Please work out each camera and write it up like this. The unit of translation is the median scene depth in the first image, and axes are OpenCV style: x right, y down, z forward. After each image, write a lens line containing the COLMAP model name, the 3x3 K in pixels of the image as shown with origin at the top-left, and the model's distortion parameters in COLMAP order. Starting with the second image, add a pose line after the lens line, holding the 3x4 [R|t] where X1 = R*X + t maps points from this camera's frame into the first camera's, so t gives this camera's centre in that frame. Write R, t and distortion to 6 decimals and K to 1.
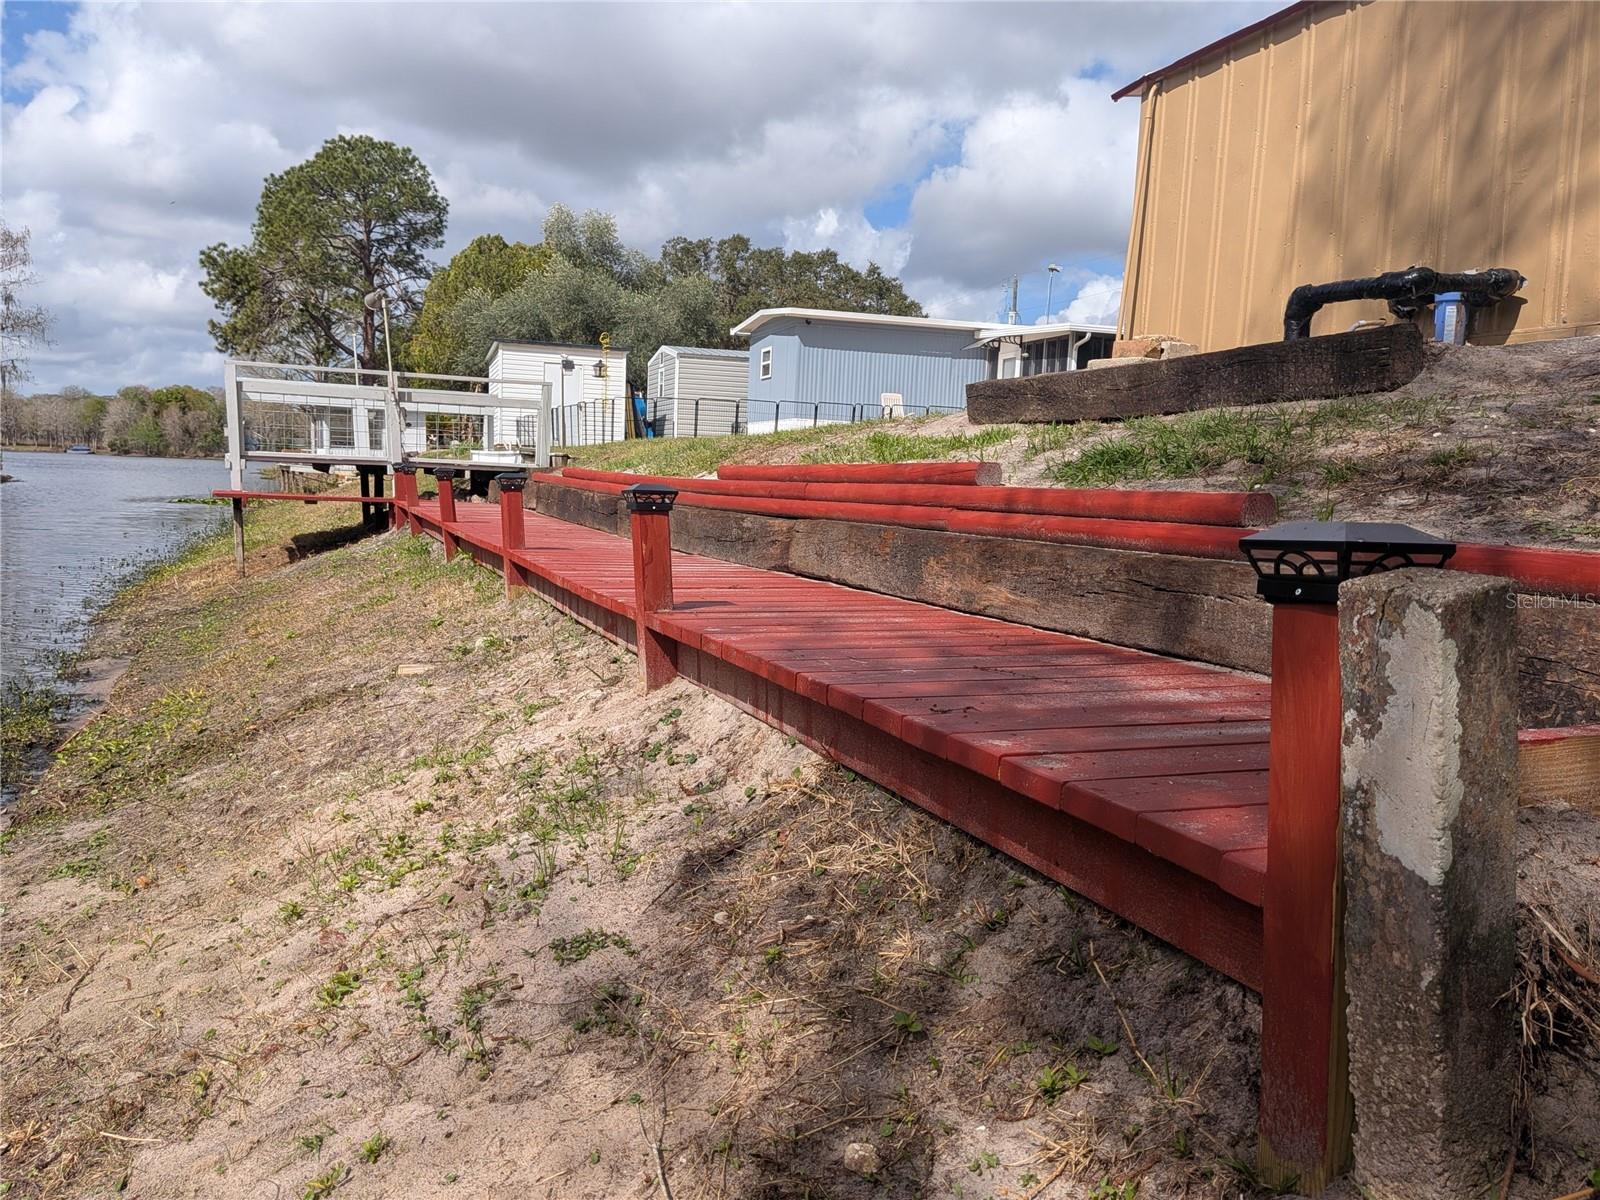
lens RADIAL K [[1200.9, 0, 800.0], [0, 1200.9, 600.0], [0, 0, 1]] dist [0.089657, -0.155127]
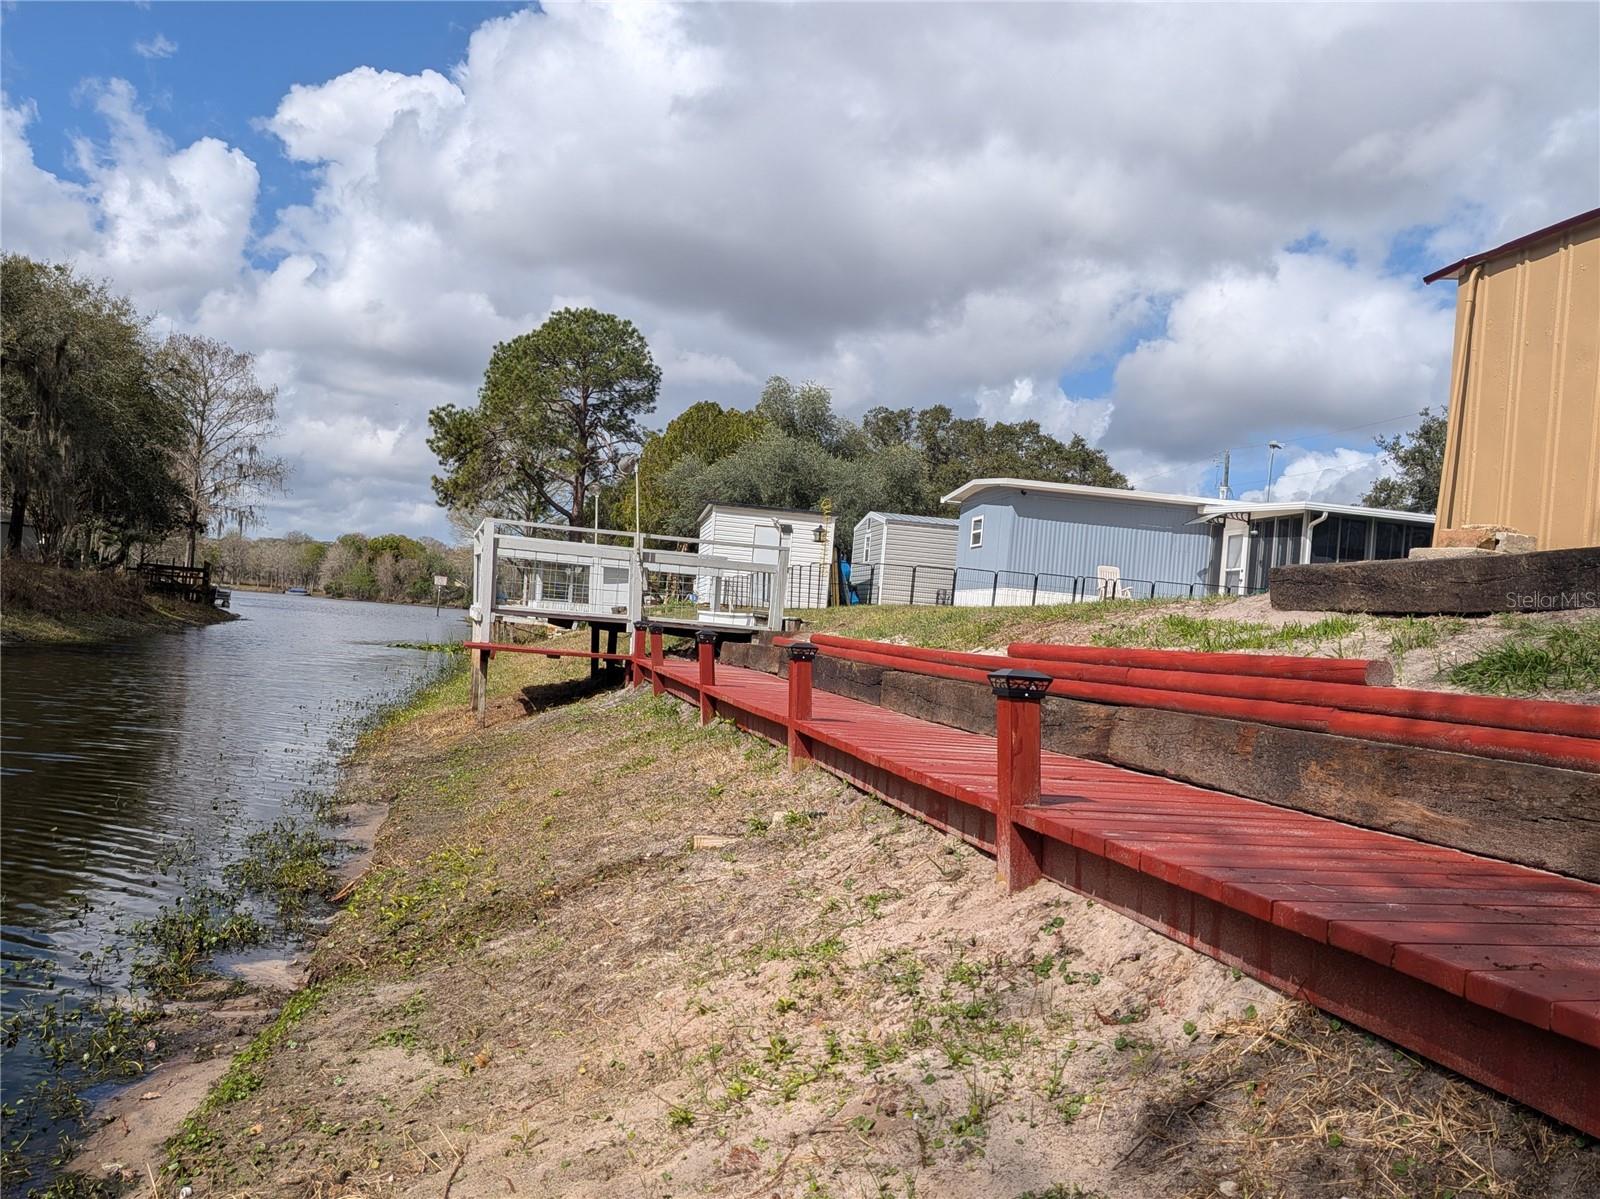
lens RADIAL K [[1214.2, 0, 795.4], [0, 1214.2, 613.3], [0, 0, 1]] dist [0.093480, -0.159429]
pose [[0.991667, 0.040104, -0.122429, -0.128367], [-0.054633, 0.991542, -0.117728, -0.012082], [0.116672, 0.123435, 0.985470, 0.018289]]
